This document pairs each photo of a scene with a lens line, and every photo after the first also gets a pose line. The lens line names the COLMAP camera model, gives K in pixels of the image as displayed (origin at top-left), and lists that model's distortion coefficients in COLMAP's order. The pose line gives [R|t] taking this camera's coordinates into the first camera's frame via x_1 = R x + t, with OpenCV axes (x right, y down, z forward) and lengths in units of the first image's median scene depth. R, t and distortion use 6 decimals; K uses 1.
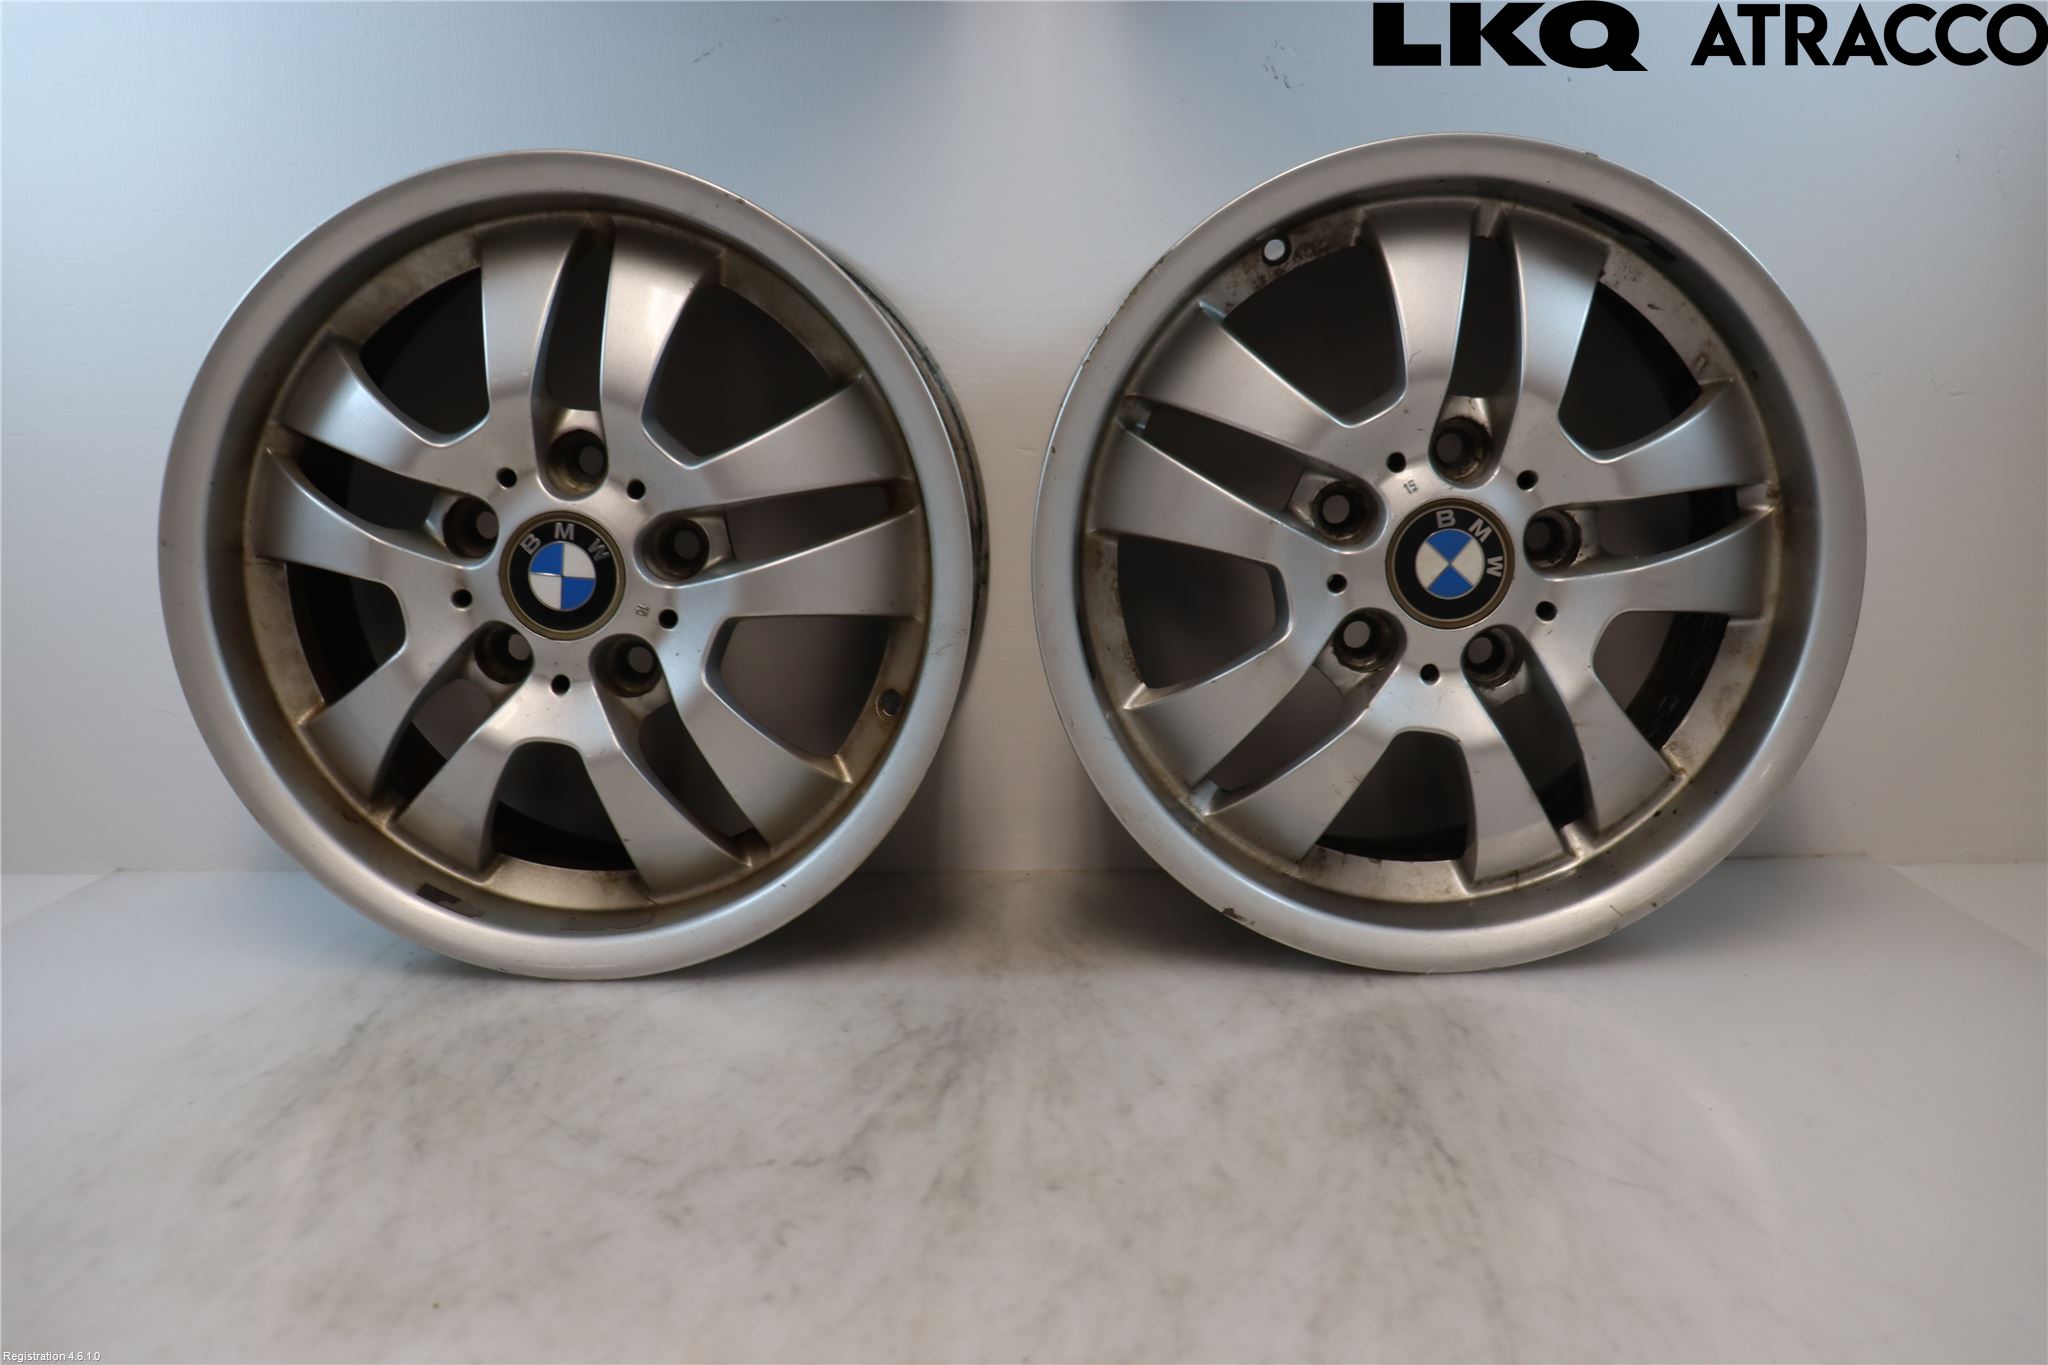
lens RADIAL K [[1692.6, 0, 1019.9], [0, 1692.6, 683.3], [0, 0, 1]] dist [-0.177195, 0.142212]
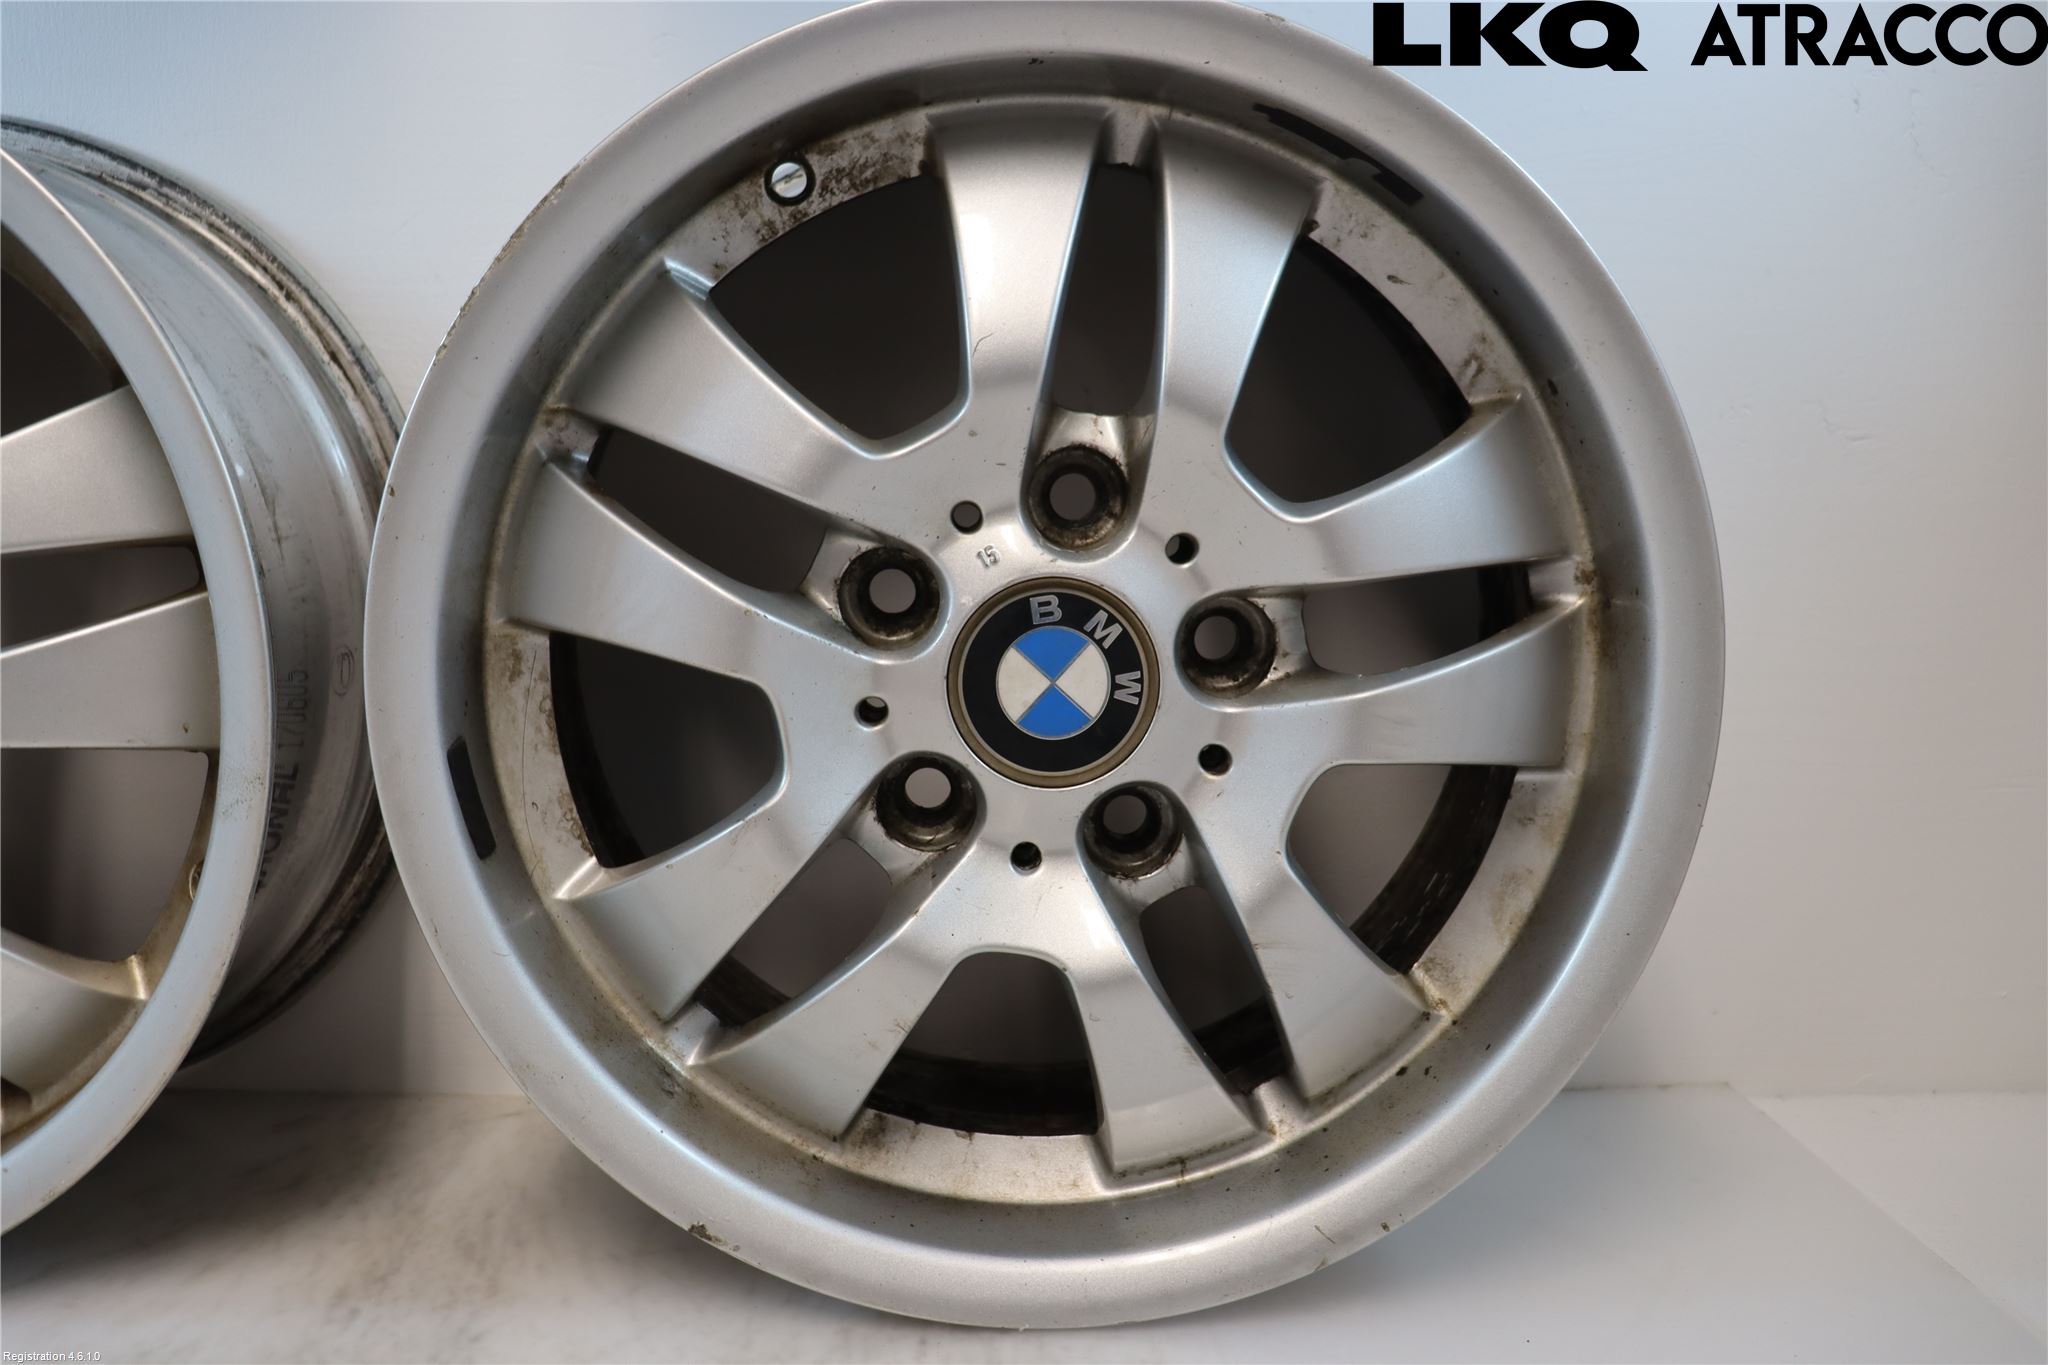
lens RADIAL K [[1692.6, 0, 1025.6], [0, 1692.6, 683.1], [0, 0, 1]] dist [-0.177195, 0.142212]
pose [[0.998349, 0.017136, 0.054822, 0.209868], [-0.015029, 0.999141, -0.038617, -0.046279], [-0.055437, 0.037729, 0.997749, 0.371984]]
